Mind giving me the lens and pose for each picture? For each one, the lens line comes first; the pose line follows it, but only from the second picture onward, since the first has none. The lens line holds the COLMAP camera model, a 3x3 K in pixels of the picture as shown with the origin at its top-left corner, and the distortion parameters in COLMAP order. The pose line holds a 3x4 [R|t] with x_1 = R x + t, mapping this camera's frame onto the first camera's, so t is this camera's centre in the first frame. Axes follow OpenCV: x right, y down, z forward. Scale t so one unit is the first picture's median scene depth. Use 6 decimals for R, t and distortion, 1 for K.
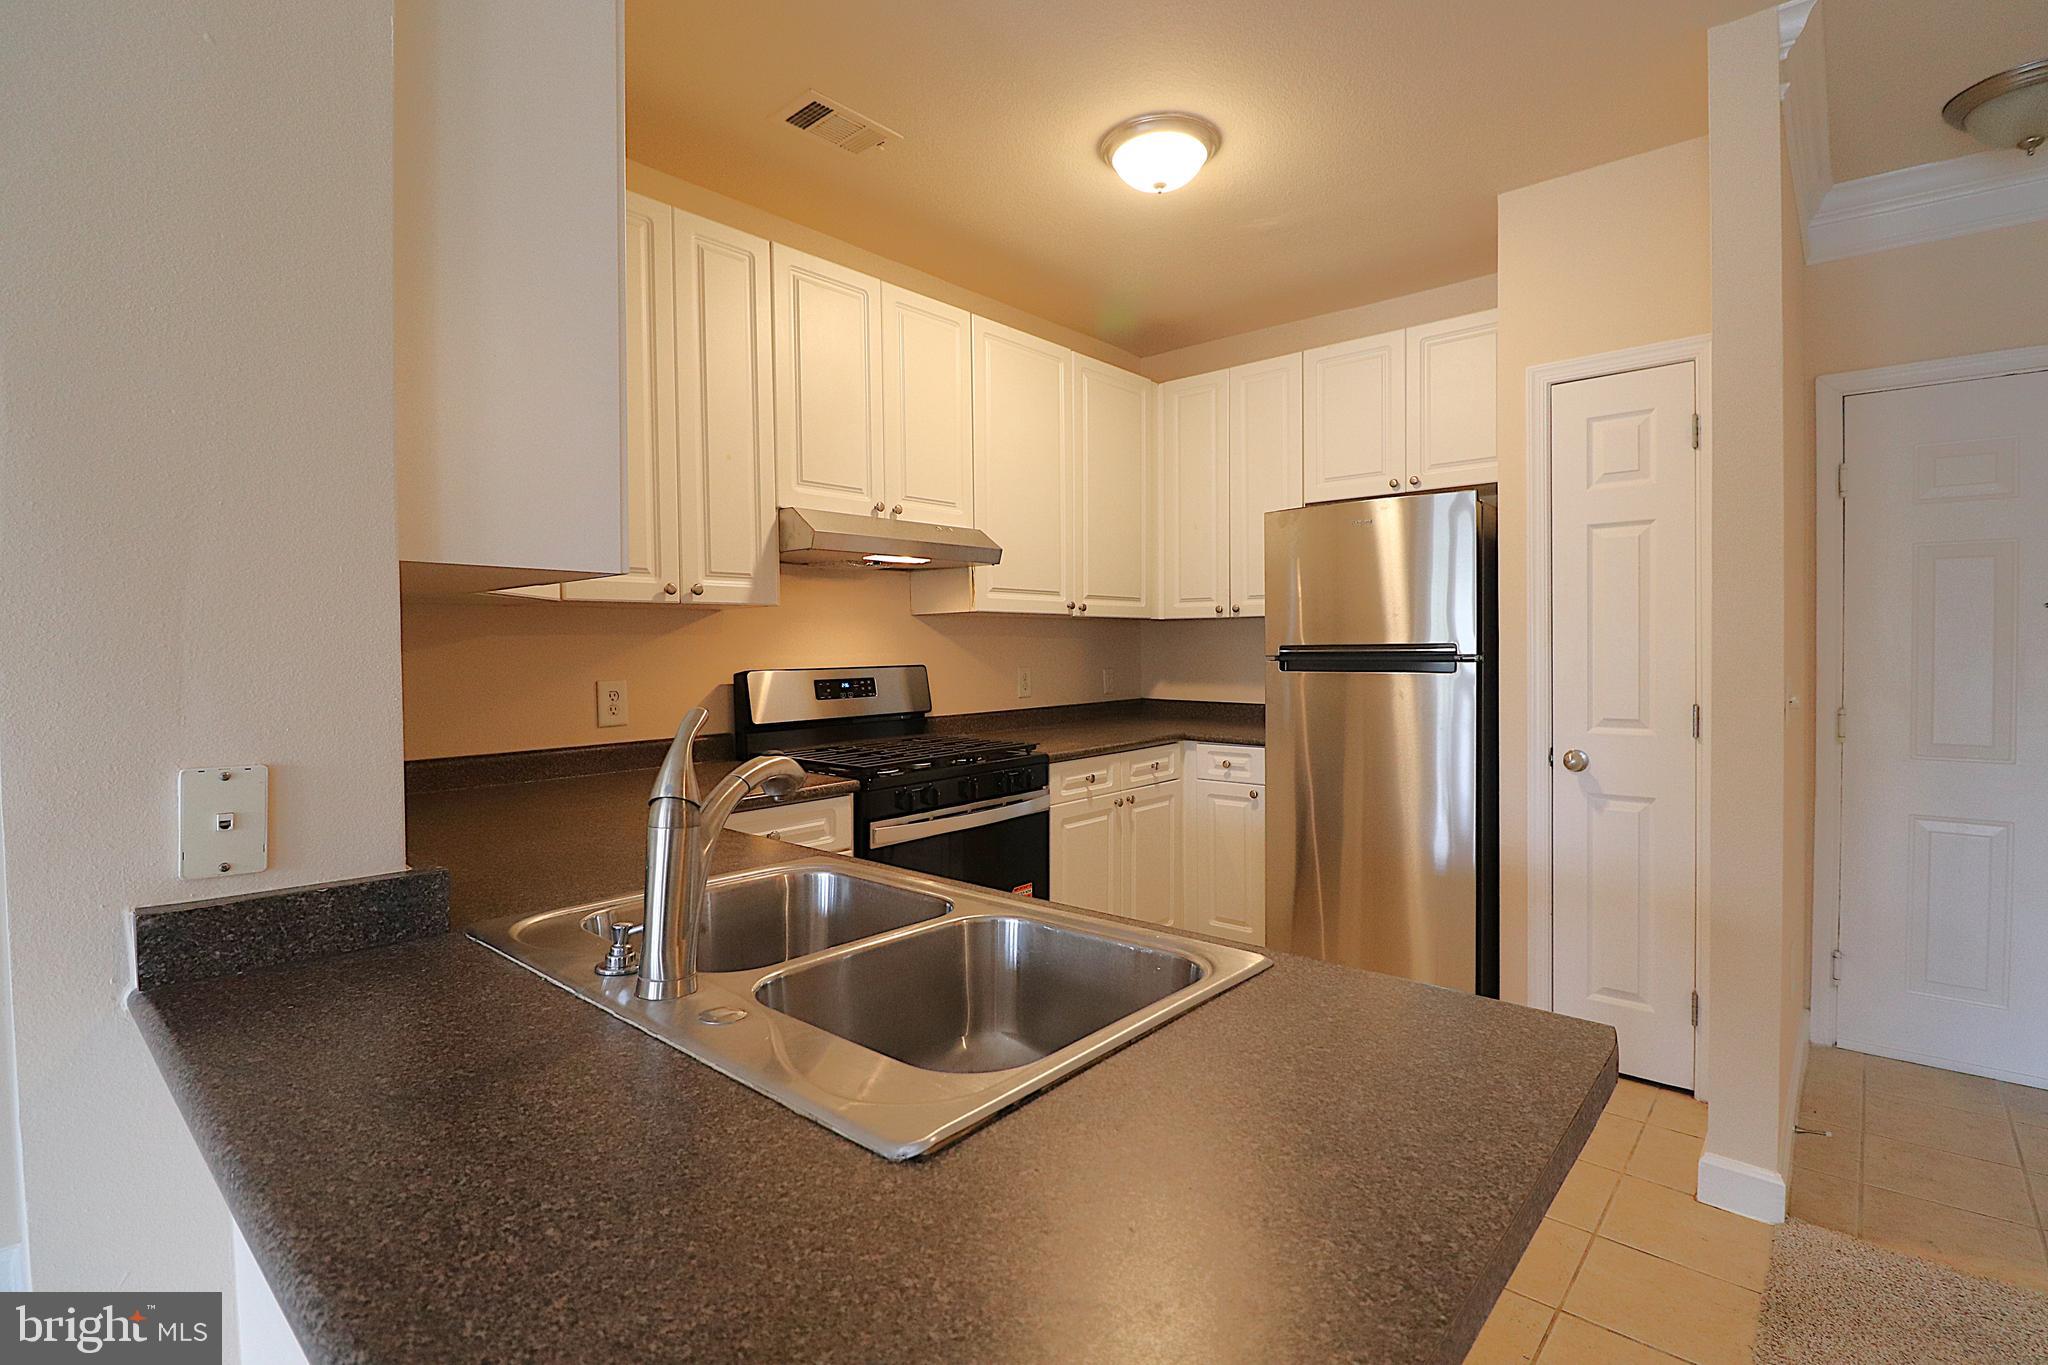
lens RADIAL K [[947.2, 0, 1029.2], [0, 947.2, 656.8], [0, 0, 1]] dist [-0.001536, -0.011436]
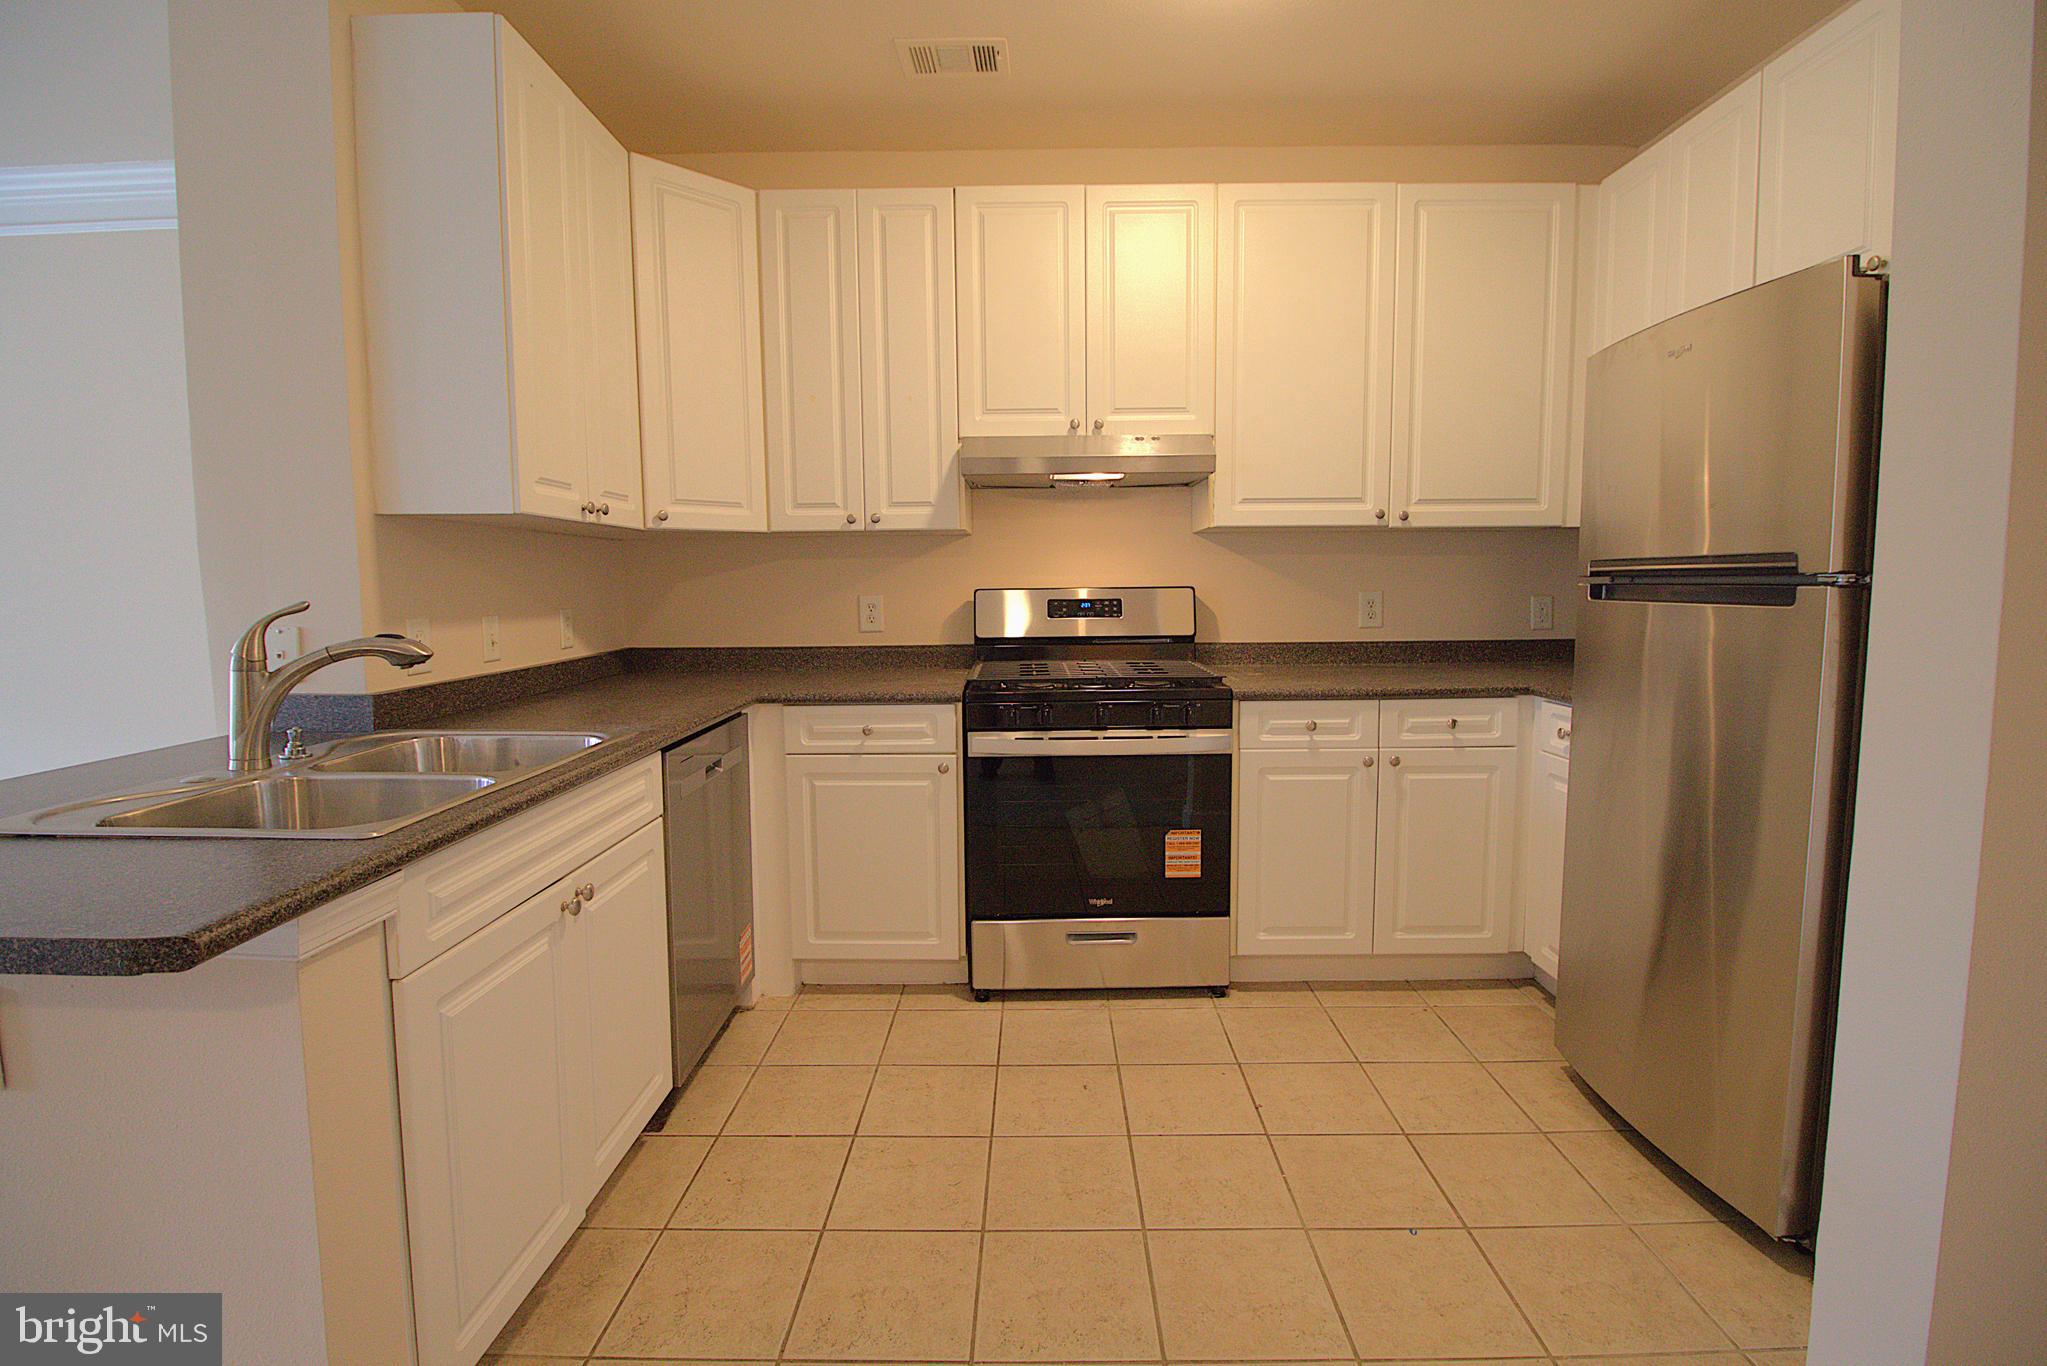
lens RADIAL K [[942.2, 0, 1032.0], [0, 942.2, 661.2], [0, 0, 1]] dist [-0.003519, -0.011513]
pose [[0.656639, 0.068079, -0.751126, 0.536371], [-0.005412, 0.996317, 0.085570, 0.003825], [0.754186, -0.052124, 0.654589, 0.293966]]
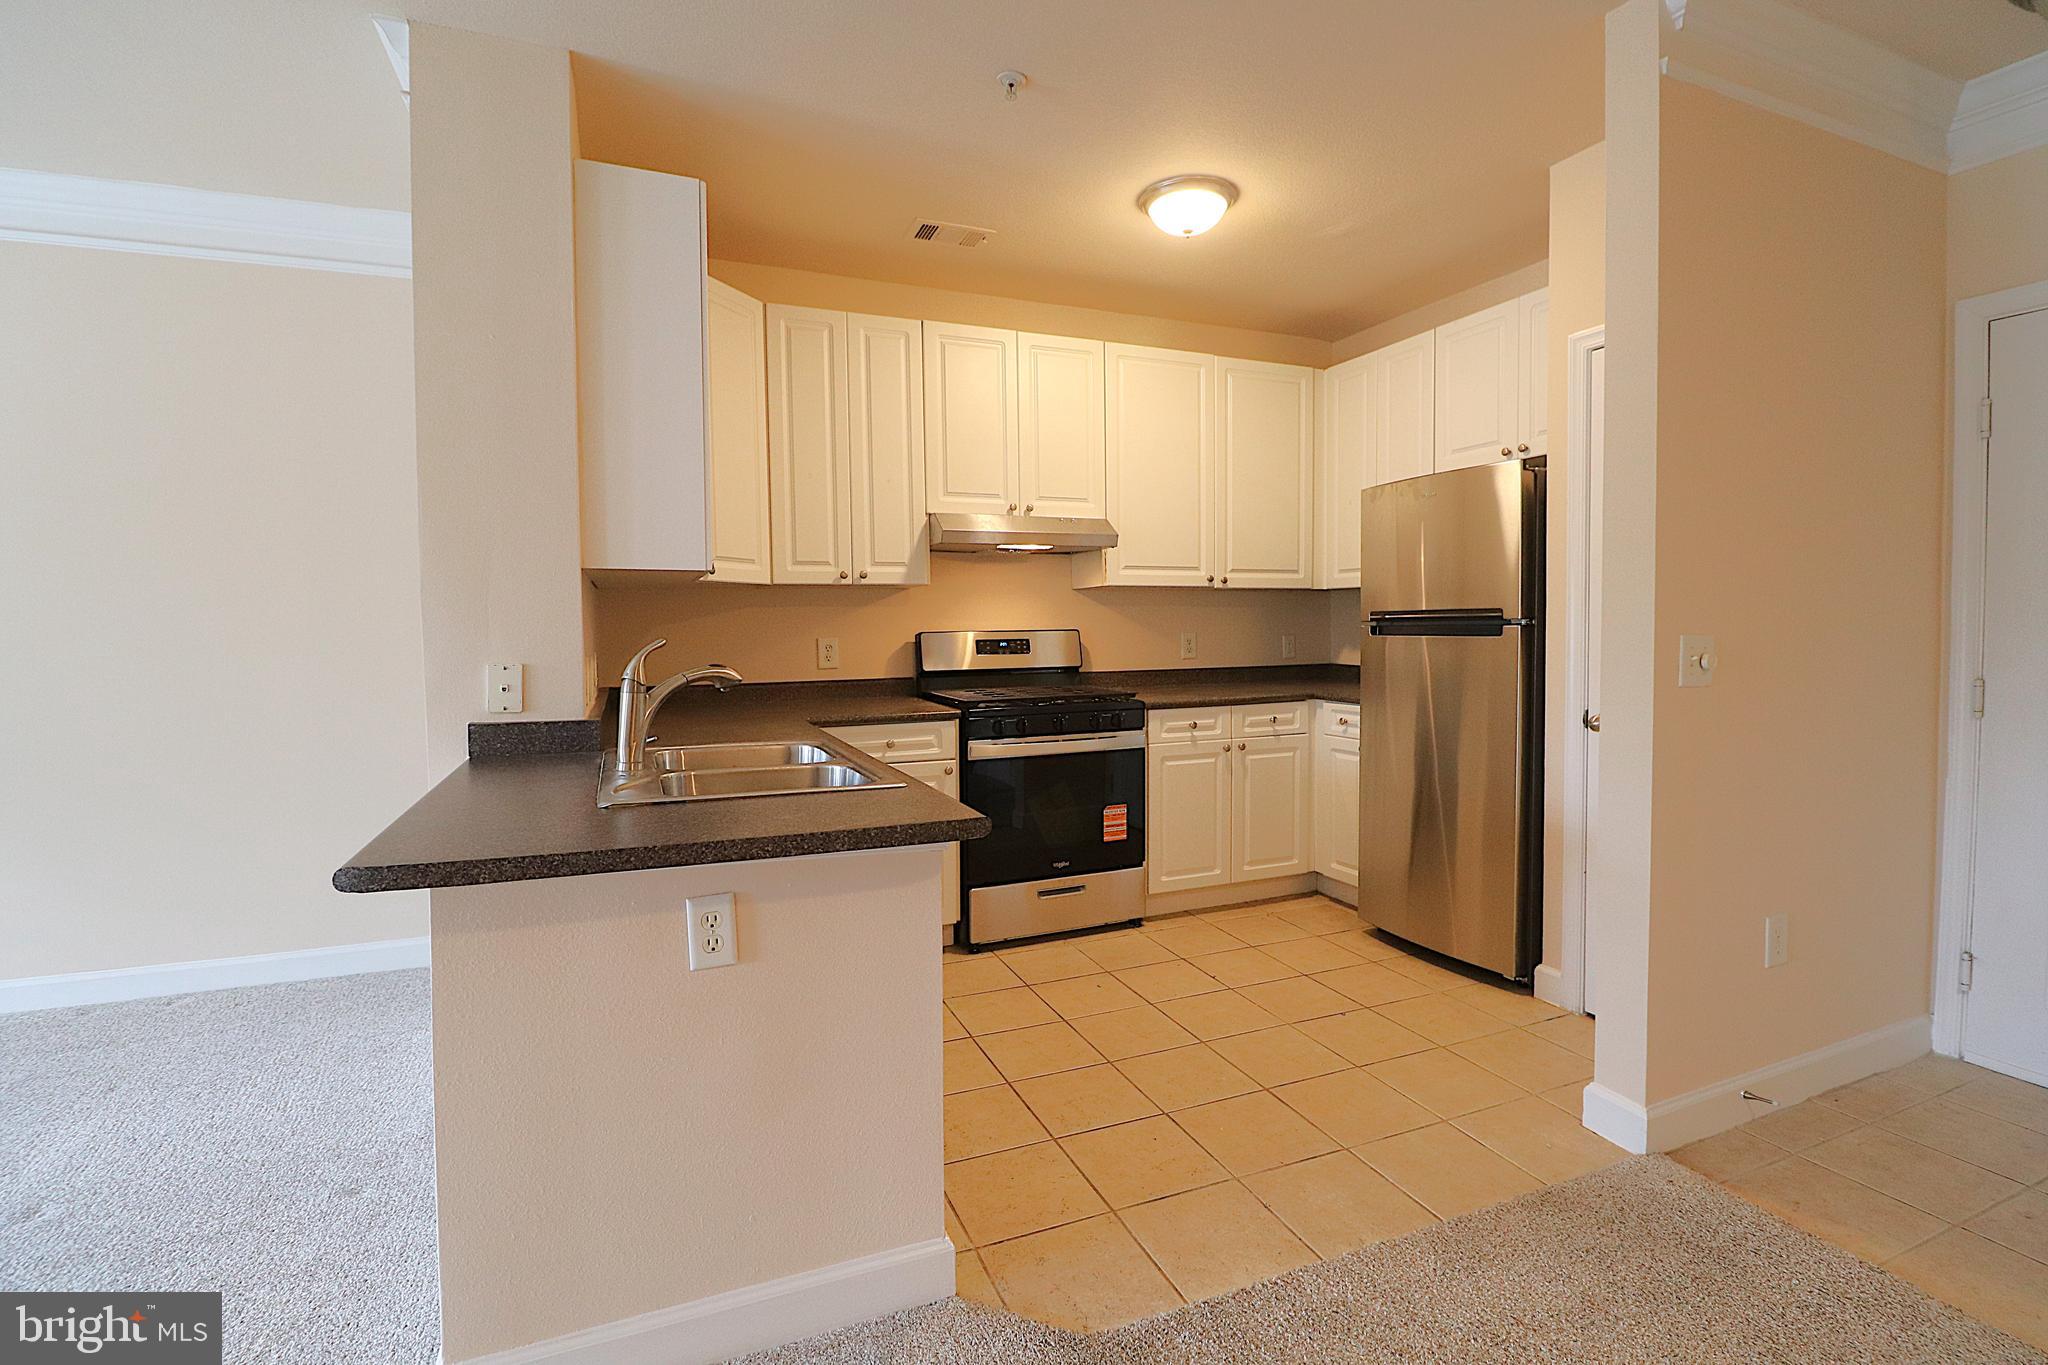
lens RADIAL K [[947.2, 0, 1029.2], [0, 947.2, 656.8], [0, 0, 1]] dist [-0.001536, -0.011436]
pose [[0.899227, 0.014760, -0.437232, 0.412452], [-0.002538, 0.999590, 0.028523, 0.010057], [0.437474, -0.024539, 0.898896, -0.159529]]
